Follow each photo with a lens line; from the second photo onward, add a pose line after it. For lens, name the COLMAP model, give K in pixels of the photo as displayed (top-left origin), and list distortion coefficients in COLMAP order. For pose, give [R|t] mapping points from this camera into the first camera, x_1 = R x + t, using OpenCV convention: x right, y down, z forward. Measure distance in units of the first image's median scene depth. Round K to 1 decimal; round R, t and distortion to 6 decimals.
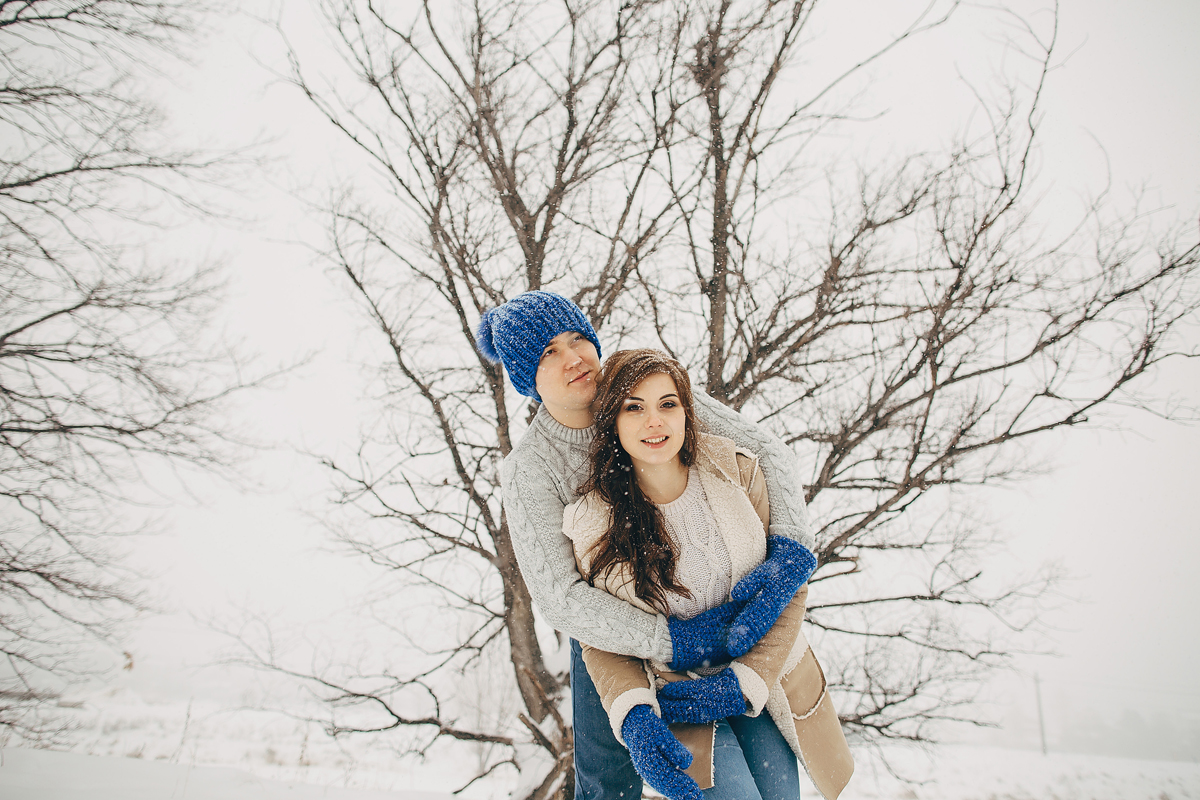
lens RADIAL K [[824.9, 0, 603.8], [0, 824.9, 385.5], [0, 0, 1]] dist [-0.048531, 0.041503]
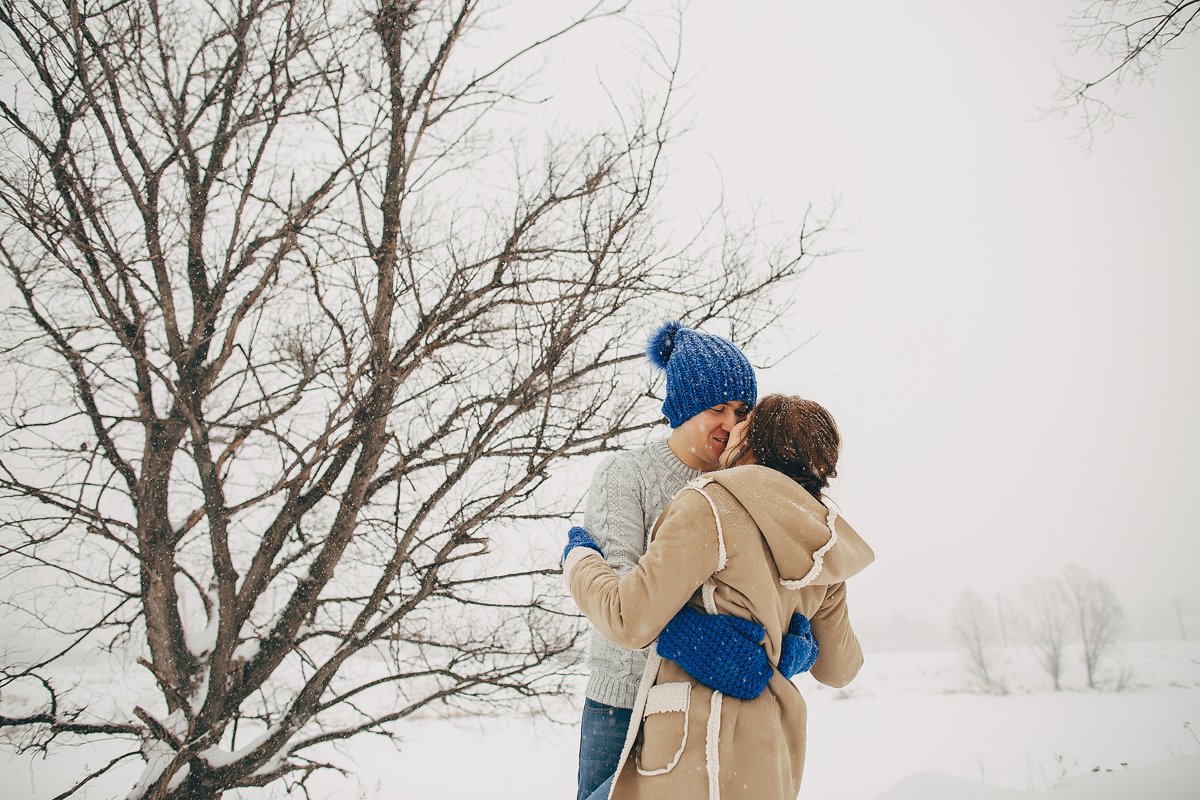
lens RADIAL K [[824.9, 0, 603.8], [0, 824.9, 385.5], [0, 0, 1]] dist [-0.048531, 0.041503]
pose [[0.951492, 0.022995, 0.306813, 0.089500], [-0.046804, 0.996415, 0.070469, -0.046425], [-0.304093, -0.081410, 0.949157, -0.014948]]
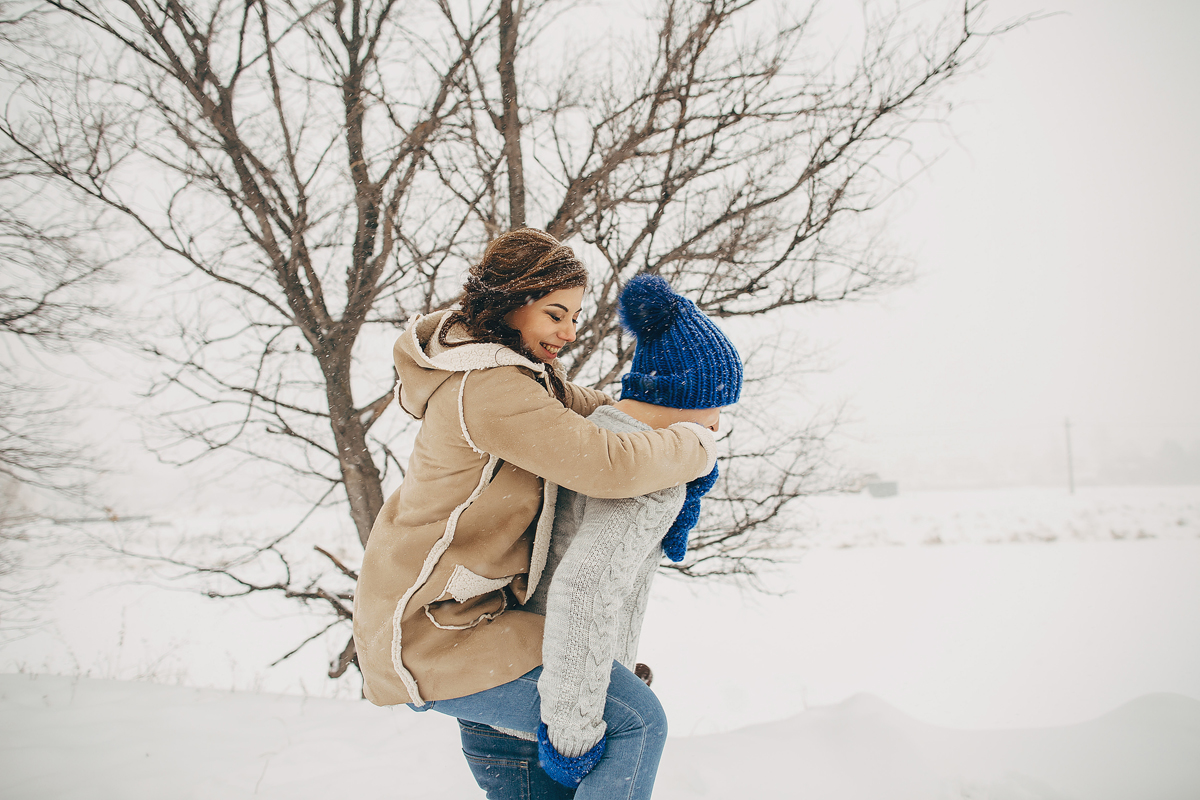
lens RADIAL K [[824.9, 0, 603.8], [0, 824.9, 385.5], [0, 0, 1]] dist [-0.048531, 0.041503]
pose [[0.994057, -0.089882, -0.061414, 0.274263], [0.102654, 0.961734, 0.254026, -0.060505], [0.036232, -0.258821, 0.965246, 0.058524]]
